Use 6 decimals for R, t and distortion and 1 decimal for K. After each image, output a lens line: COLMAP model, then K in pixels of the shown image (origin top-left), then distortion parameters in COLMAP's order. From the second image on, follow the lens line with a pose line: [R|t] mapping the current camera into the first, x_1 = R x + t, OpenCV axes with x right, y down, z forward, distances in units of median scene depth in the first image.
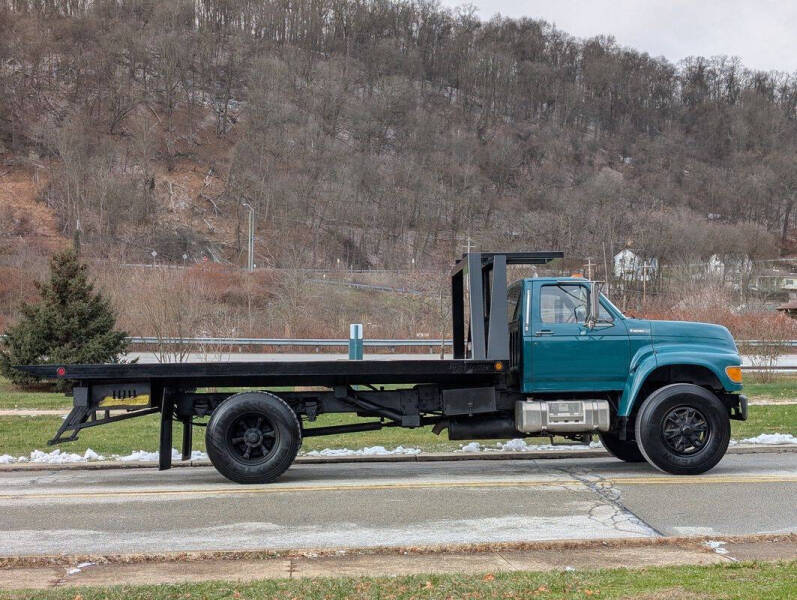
lens RADIAL K [[1230.9, 0, 398.5], [0, 1230.9, 300.0], [0, 0, 1]] dist [0.183555, -0.911132]
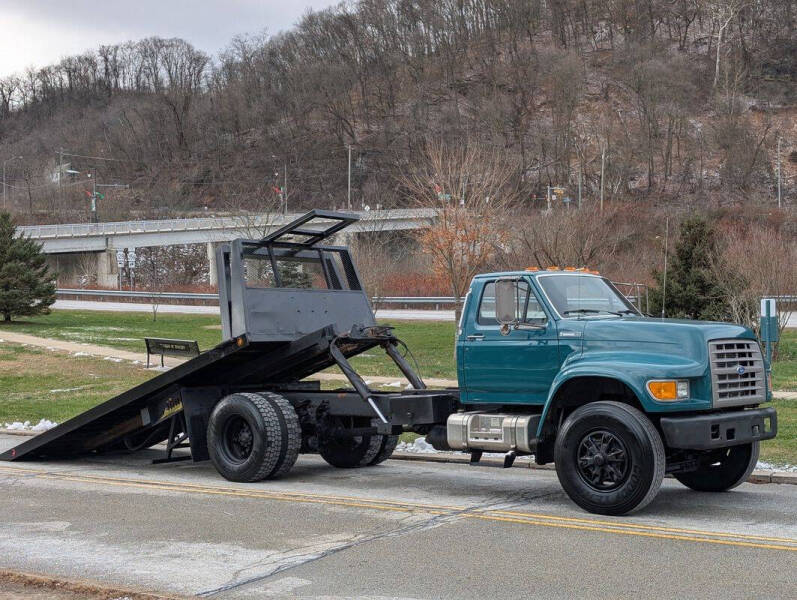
lens RADIAL K [[1221.2, 0, 417.3], [0, 1221.2, 298.1], [0, 0, 1]] dist [0.229434, -1.043922]
pose [[0.743185, -0.017573, -0.668855, 0.675484], [0.046046, 0.998628, 0.024926, -0.024829], [0.667500, -0.049322, 0.742975, 0.324823]]
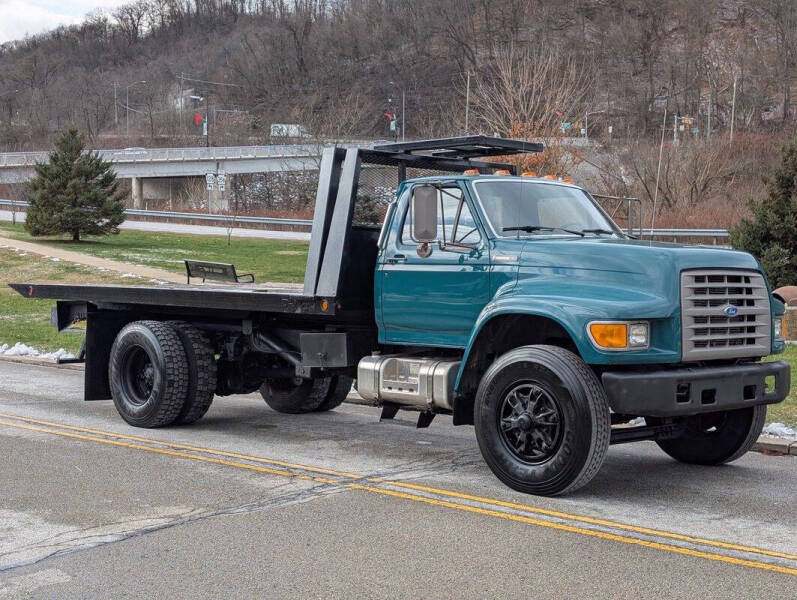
lens RADIAL K [[1230.9, 0, 398.5], [0, 1230.9, 300.0], [0, 0, 1]] dist [0.183555, -0.911132]
pose [[0.660219, 0.041414, -0.749930, 0.638383], [0.024936, 0.996720, 0.076995, -0.003508], [0.750659, -0.069534, 0.657021, 0.550018]]
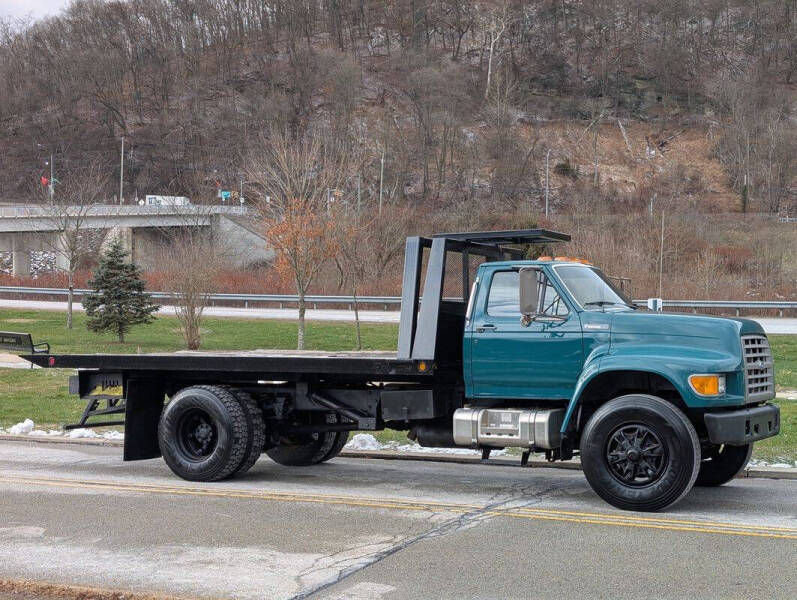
lens RADIAL K [[1210.8, 0, 400.2], [0, 1210.8, 332.0], [0, 0, 1]] dist [0.200815, -0.721718]
pose [[0.851130, 0.013194, -0.524790, 0.504986], [0.020094, 0.998133, 0.057685, -0.019920], [0.524571, -0.059642, 0.849275, 0.267289]]
